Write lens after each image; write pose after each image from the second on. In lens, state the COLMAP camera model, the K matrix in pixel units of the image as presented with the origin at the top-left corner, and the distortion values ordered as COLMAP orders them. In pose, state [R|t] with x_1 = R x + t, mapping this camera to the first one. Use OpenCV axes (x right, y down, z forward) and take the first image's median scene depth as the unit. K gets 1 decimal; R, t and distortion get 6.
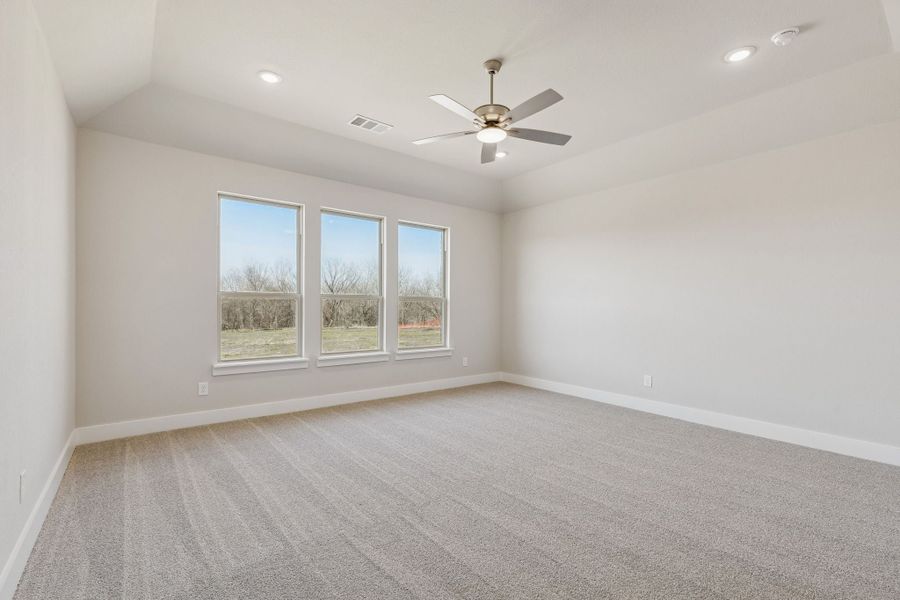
lens RADIAL K [[405.7, 0, 448.5], [0, 405.7, 306.3], [0, 0, 1]] dist [0.002999, 0.000068]
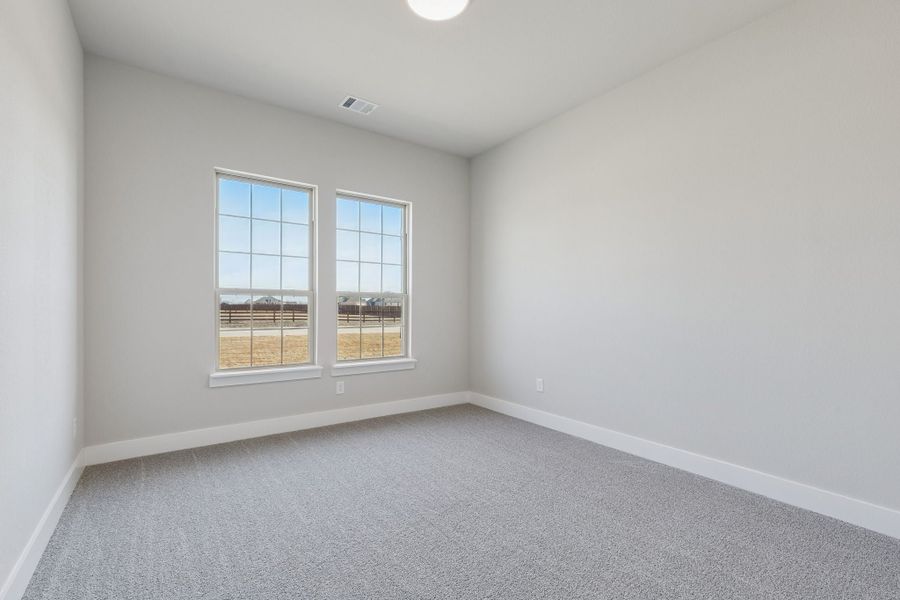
lens RADIAL K [[528.5, 0, 450.0], [0, 528.5, 300.0], [0, 0, 1]] dist [0.004446, 0.000392]
pose [[0.996326, 0.002777, 0.085599, -0.170514], [-0.002002, 0.999956, -0.009138, -0.001999], [-0.085621, 0.008933, 0.996288, -0.133840]]
